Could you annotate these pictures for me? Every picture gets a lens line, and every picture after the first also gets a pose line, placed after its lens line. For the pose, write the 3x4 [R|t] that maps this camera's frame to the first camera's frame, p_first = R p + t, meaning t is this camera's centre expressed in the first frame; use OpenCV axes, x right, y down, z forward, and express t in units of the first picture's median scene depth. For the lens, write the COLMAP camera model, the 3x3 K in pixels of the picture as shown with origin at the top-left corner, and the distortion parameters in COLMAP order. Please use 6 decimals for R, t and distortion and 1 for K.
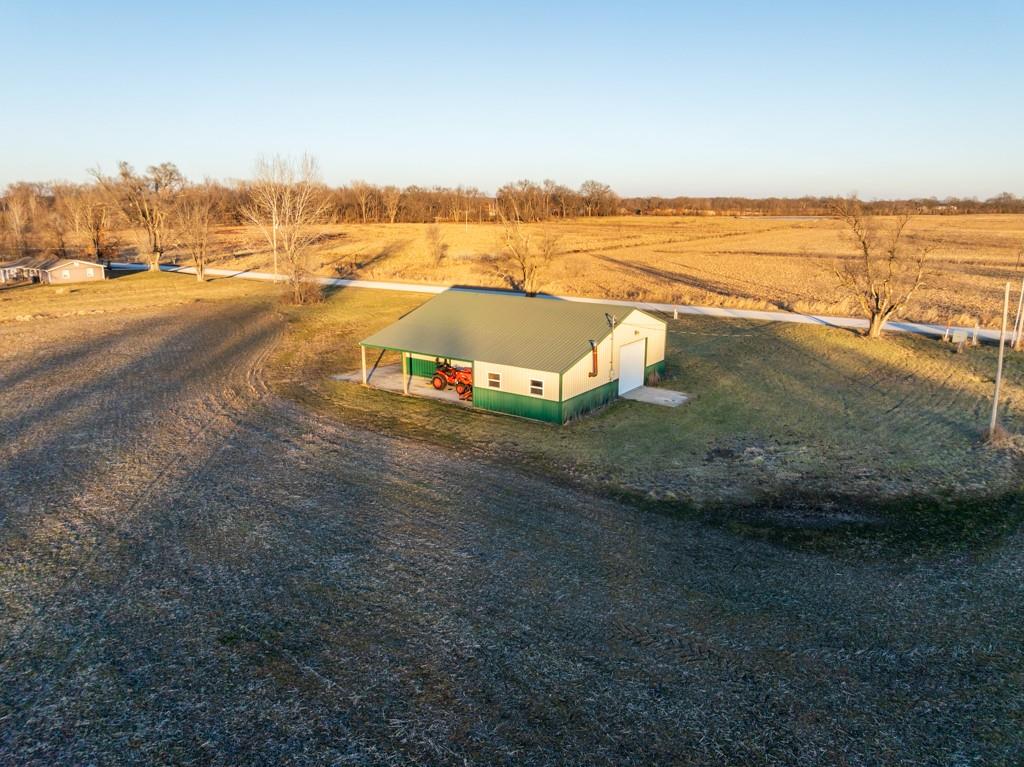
lens RADIAL K [[700.9, 0, 512.0], [0, 700.9, 383.5], [0, 0, 1]] dist [-0.035975, 0.001686]
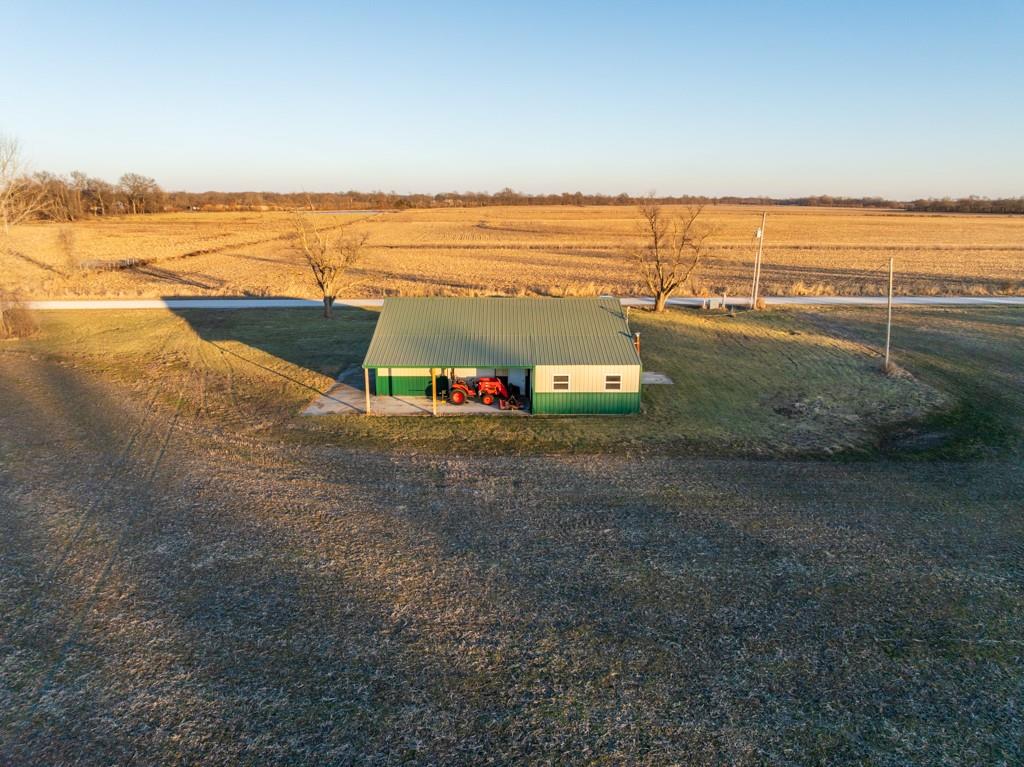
lens RADIAL K [[709.7, 0, 512.0], [0, 709.7, 383.5], [0, 0, 1]] dist [-0.042637, 0.006216]
pose [[0.811154, -0.141270, 0.567514, -0.172419], [0.138830, 0.989162, 0.047799, -0.016082], [-0.568116, 0.040015, 0.821975, 0.061712]]
